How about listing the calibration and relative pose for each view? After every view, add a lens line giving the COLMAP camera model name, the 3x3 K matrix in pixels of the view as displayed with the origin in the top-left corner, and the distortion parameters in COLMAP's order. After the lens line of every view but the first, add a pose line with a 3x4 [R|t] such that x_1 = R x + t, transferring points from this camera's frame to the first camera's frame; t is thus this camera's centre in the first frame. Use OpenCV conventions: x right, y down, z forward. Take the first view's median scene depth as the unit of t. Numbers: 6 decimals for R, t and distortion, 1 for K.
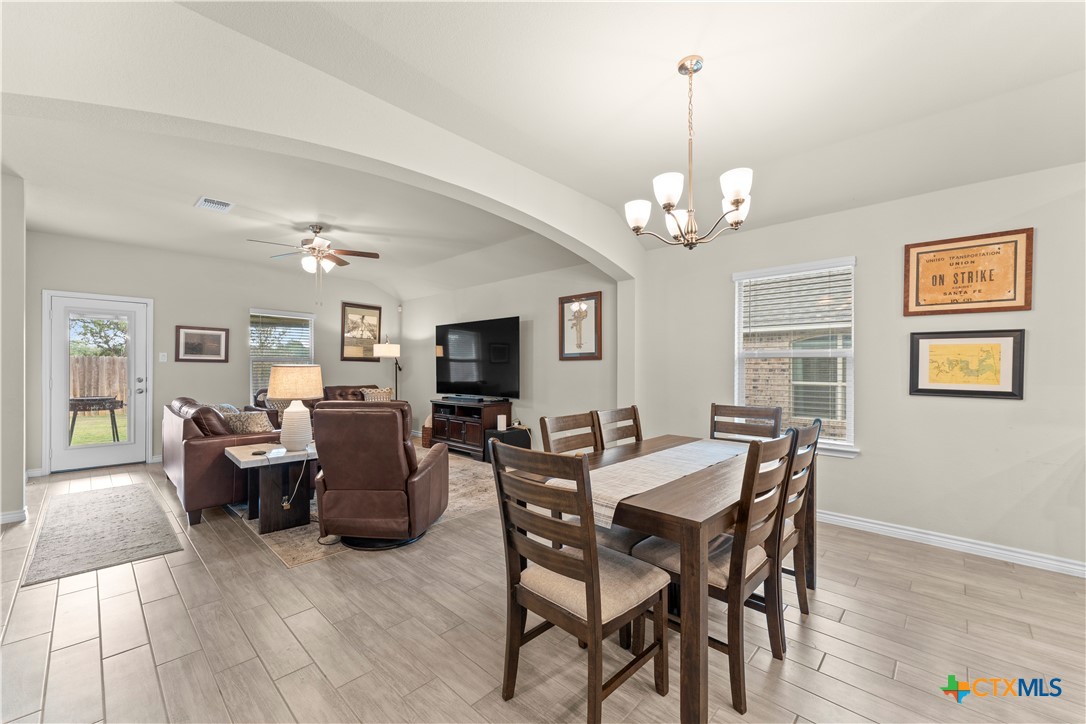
lens RADIAL K [[435.4, 0, 543.4], [0, 435.4, 366.2], [0, 0, 1]] dist [-0.001059, -0.000012]
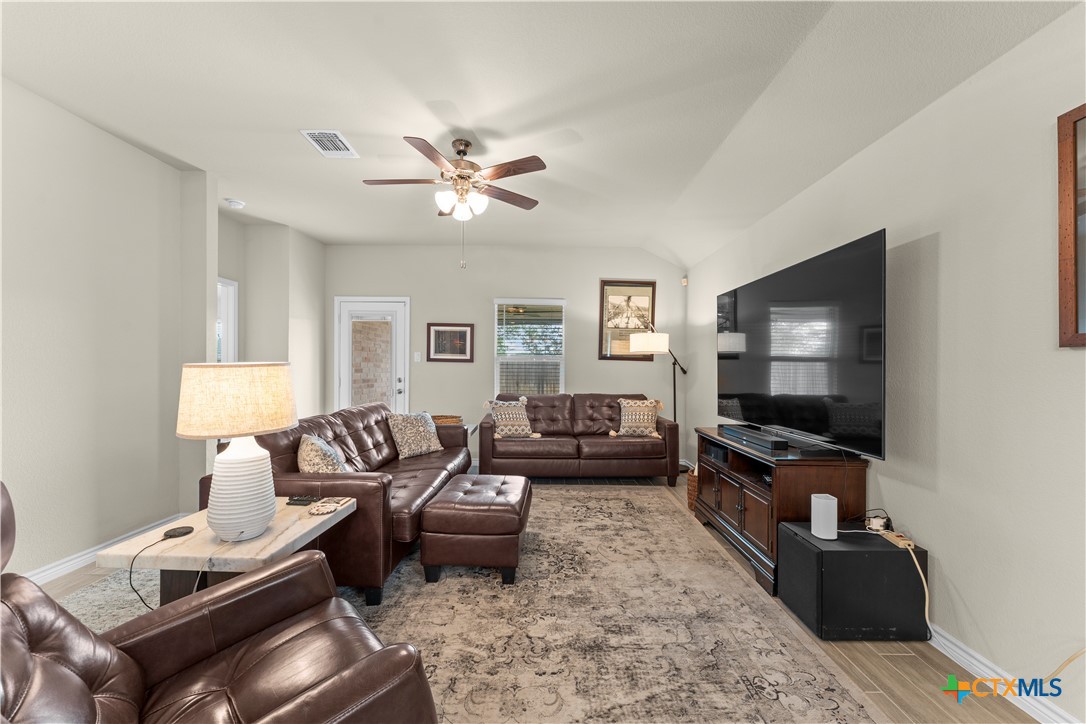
lens RADIAL K [[435.4, 0, 543.4], [0, 435.4, 366.2], [0, 0, 1]] dist [-0.001059, -0.000012]
pose [[0.682620, 0.001862, -0.730771, 0.014256], [-0.004553, 0.999988, -0.001705, 0.000236], [0.730760, 0.004491, 0.682620, 0.539245]]
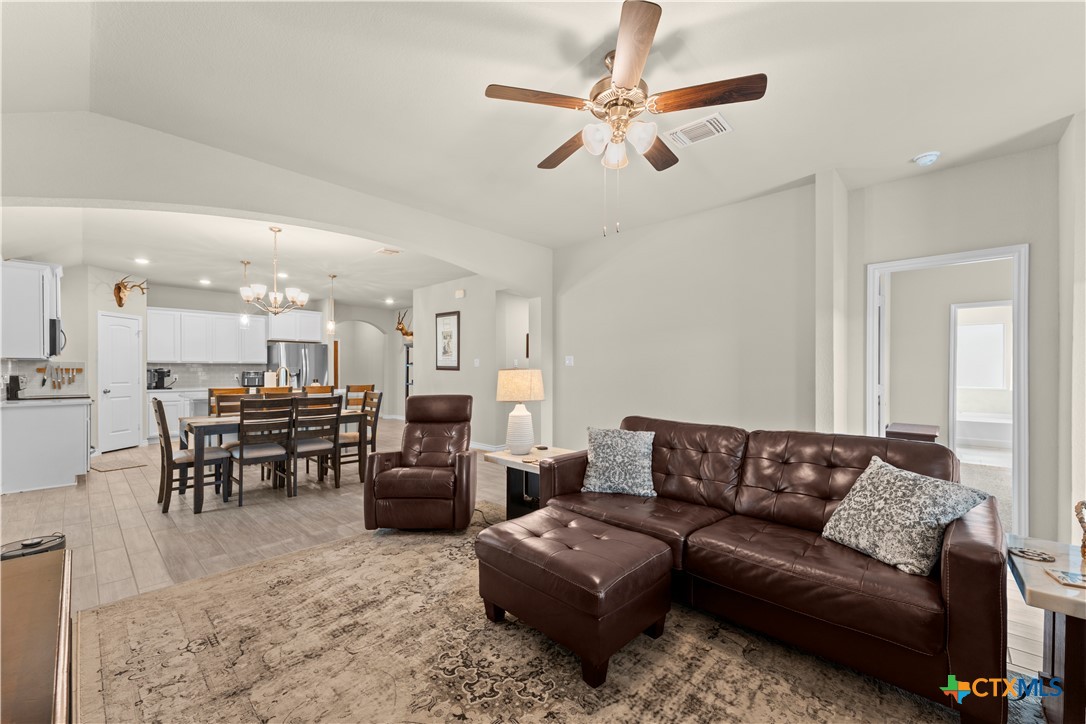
lens RADIAL K [[435.4, 0, 543.4], [0, 435.4, 366.2], [0, 0, 1]] dist [-0.001059, -0.000012]
pose [[-0.999987, 0.001331, -0.004850, -0.364680], [0.001361, 0.999980, -0.006108, -0.001676], [0.004842, -0.006114, -0.999970, 1.188312]]
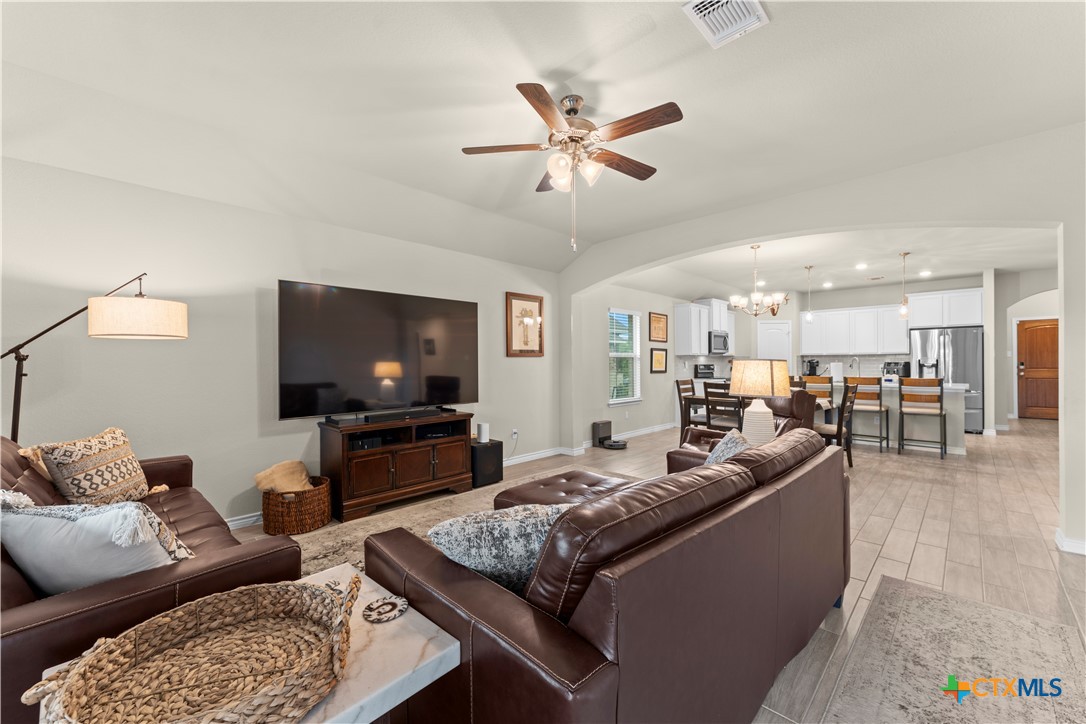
lens RADIAL K [[435.4, 0, 543.4], [0, 435.4, 366.2], [0, 0, 1]] dist [-0.001059, -0.000012]
pose [[0.014805, -0.003472, 0.999884, -0.877894], [0.007394, 0.999967, 0.003363, 0.006310], [-0.999863, 0.007343, 0.014830, 0.847405]]
